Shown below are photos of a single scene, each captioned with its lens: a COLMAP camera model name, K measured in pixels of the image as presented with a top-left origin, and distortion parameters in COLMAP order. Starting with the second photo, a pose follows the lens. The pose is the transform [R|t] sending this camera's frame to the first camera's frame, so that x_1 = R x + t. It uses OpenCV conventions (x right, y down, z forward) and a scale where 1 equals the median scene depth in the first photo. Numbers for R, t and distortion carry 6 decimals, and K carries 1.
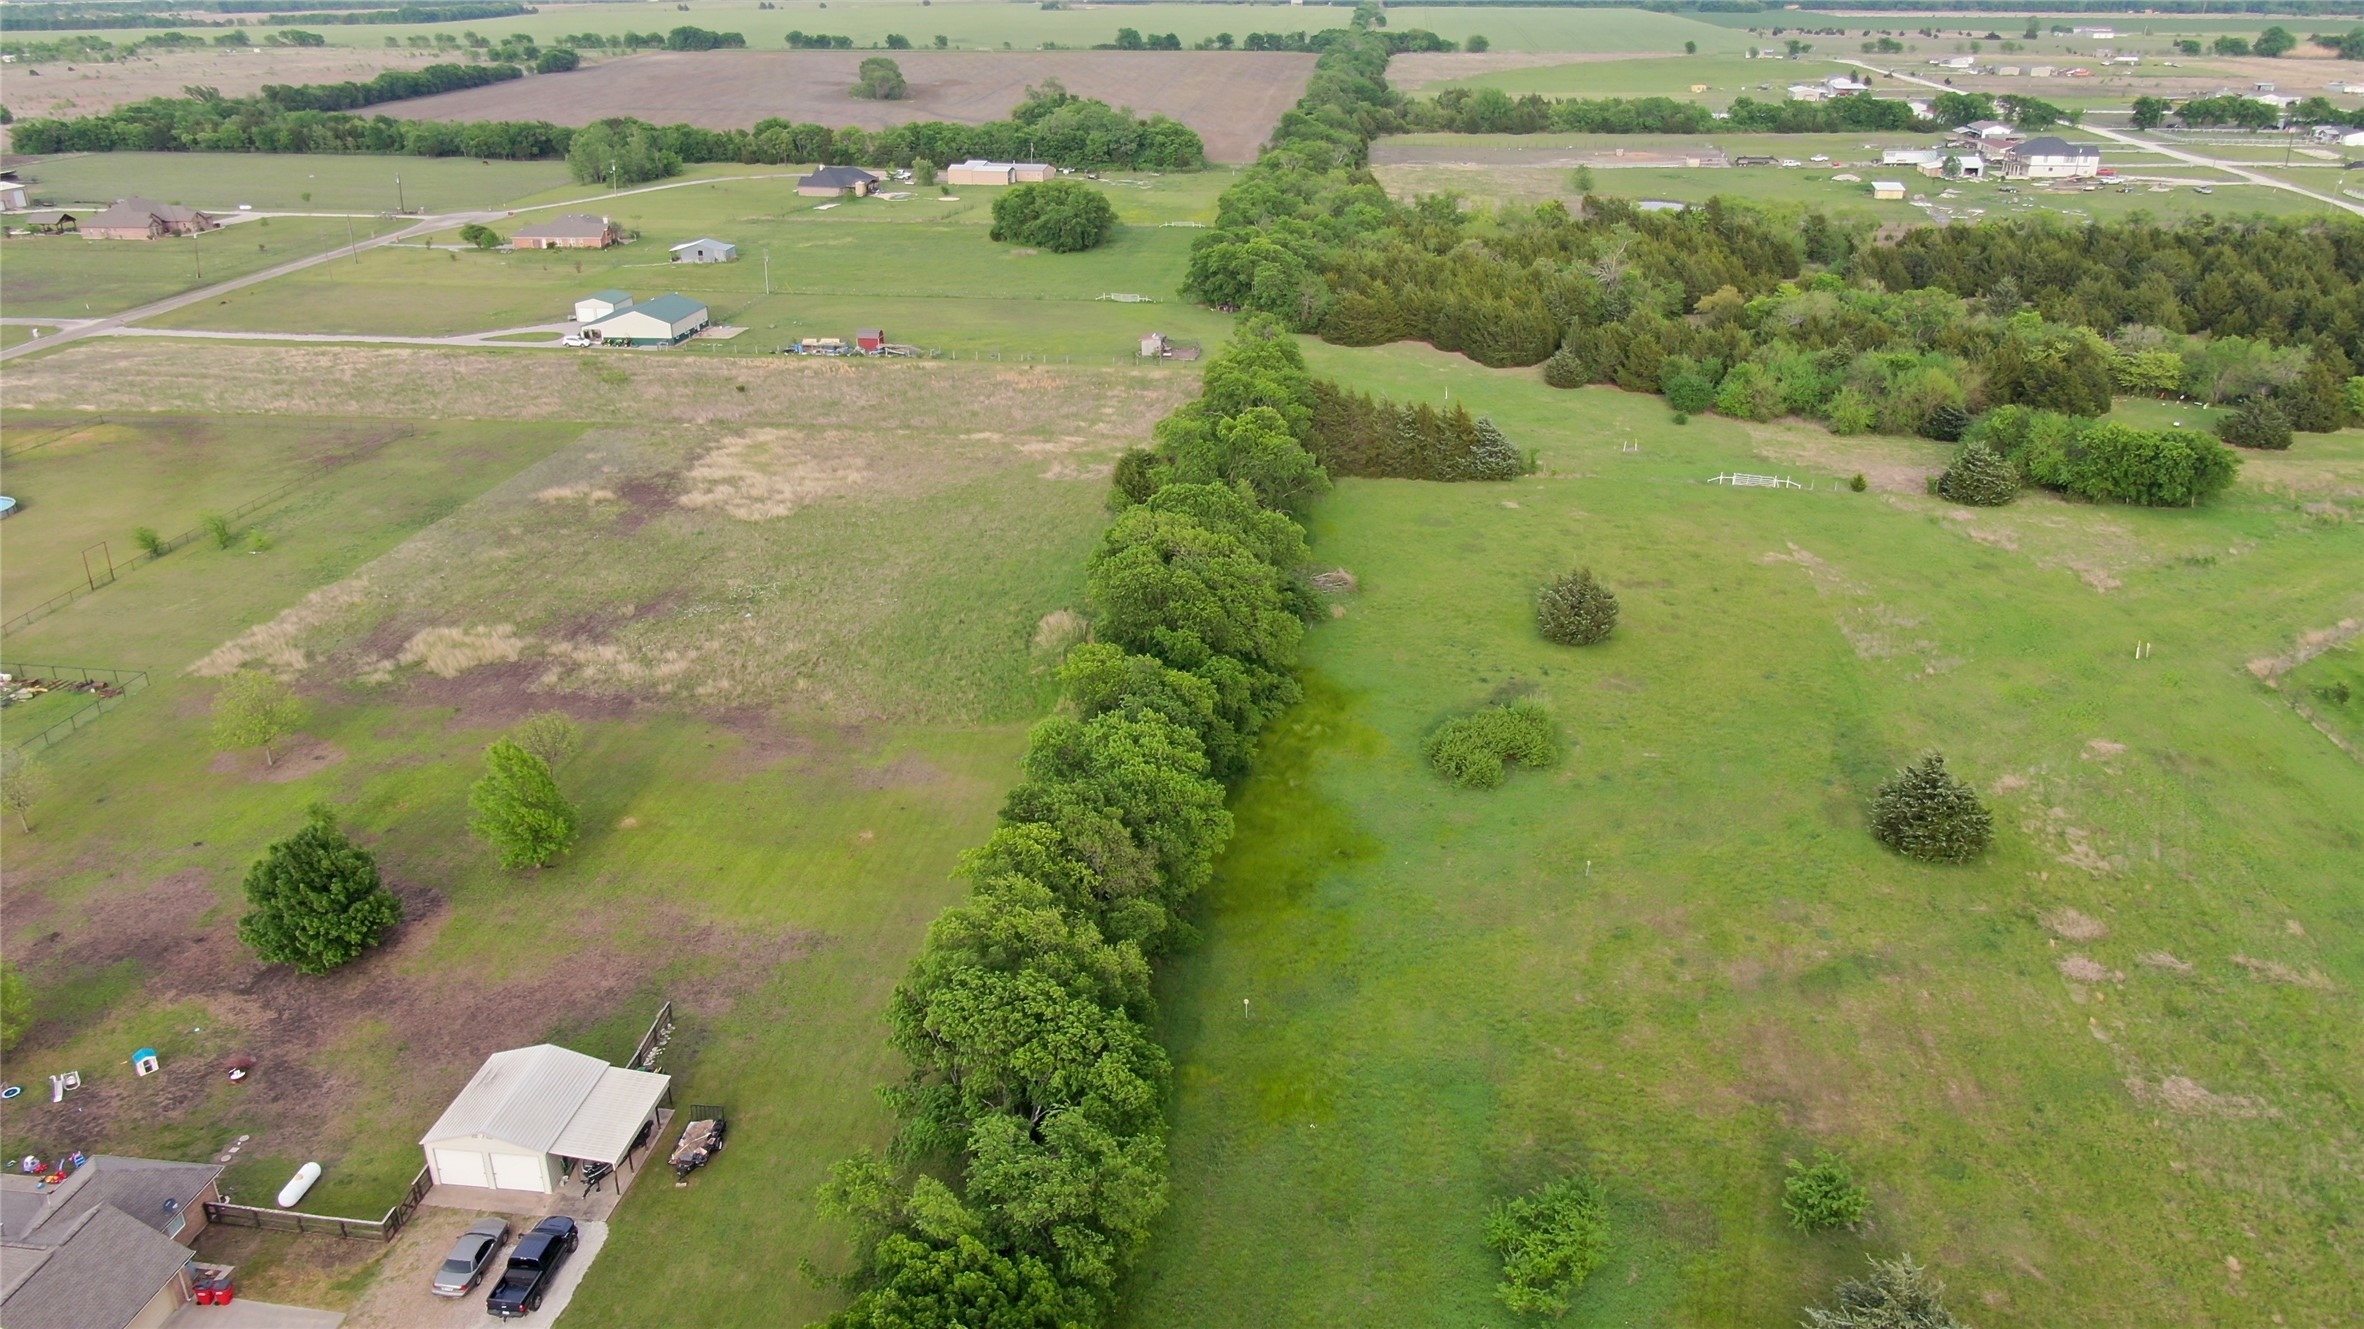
lens RADIAL K [[1699.0, 0, 1189.4], [0, 1699.0, 675.6], [0, 0, 1]] dist [-0.024119, 0.010502]
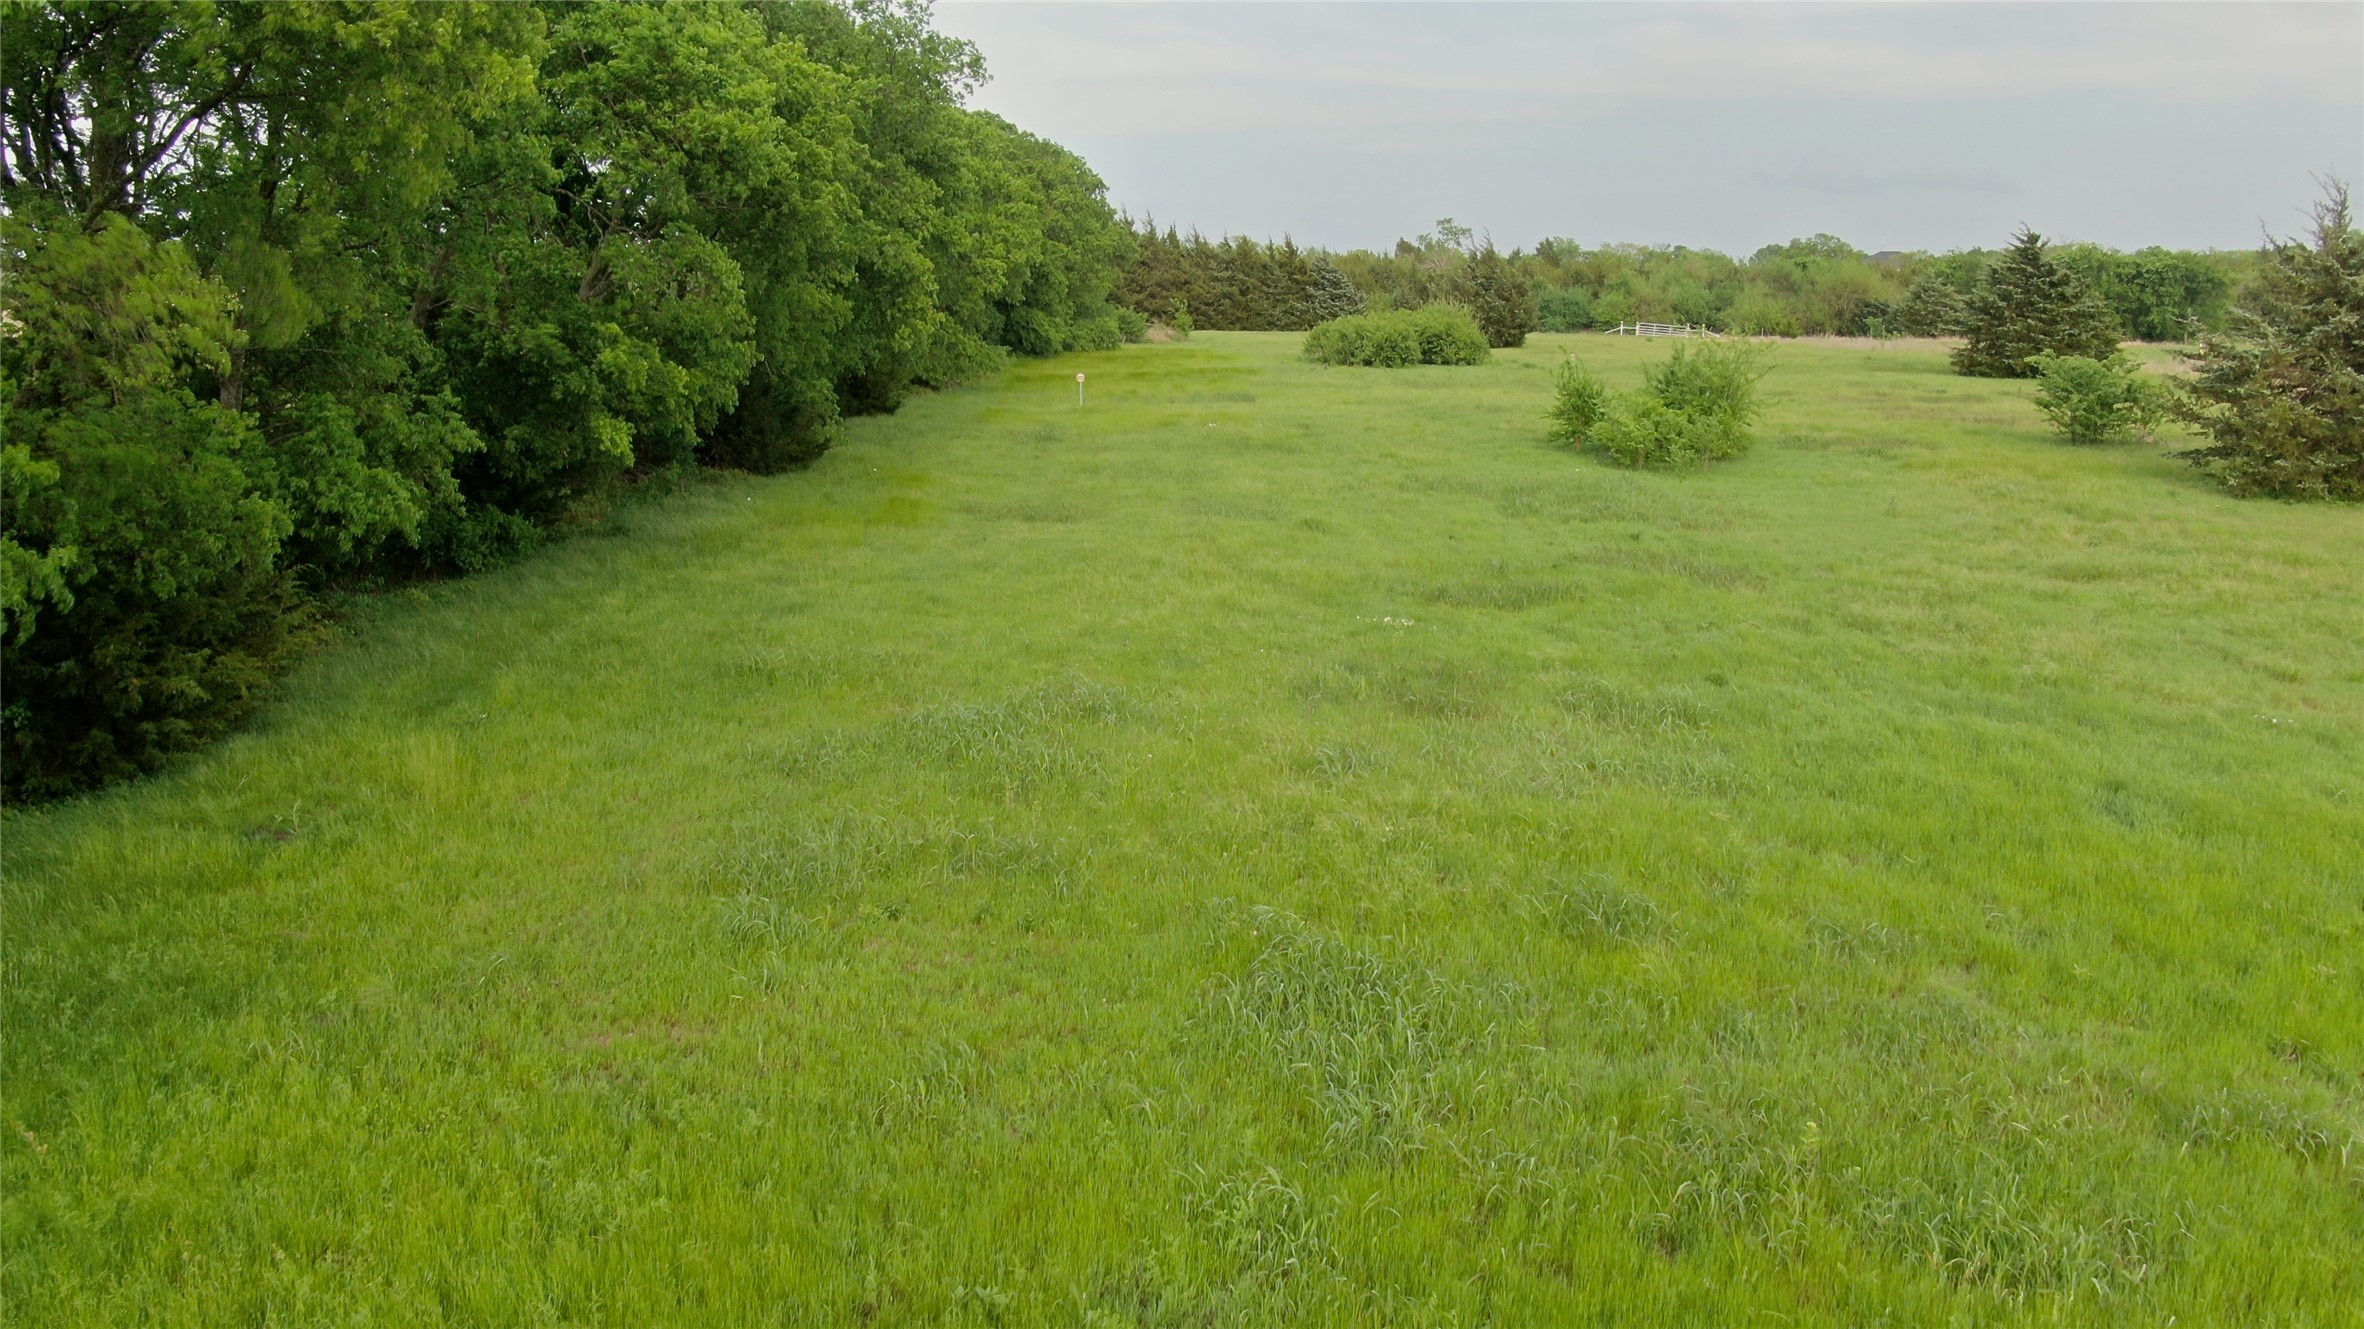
lens RADIAL K [[1984.6, 0, 1194.2], [0, 1984.6, 676.3], [0, 0, 1]] dist [-0.010594, 0.021160]
pose [[0.990278, -0.021828, 0.137378, -0.010728], [0.050270, 0.977021, -0.207130, 0.172924], [-0.129700, 0.212023, 0.968620, 0.127180]]
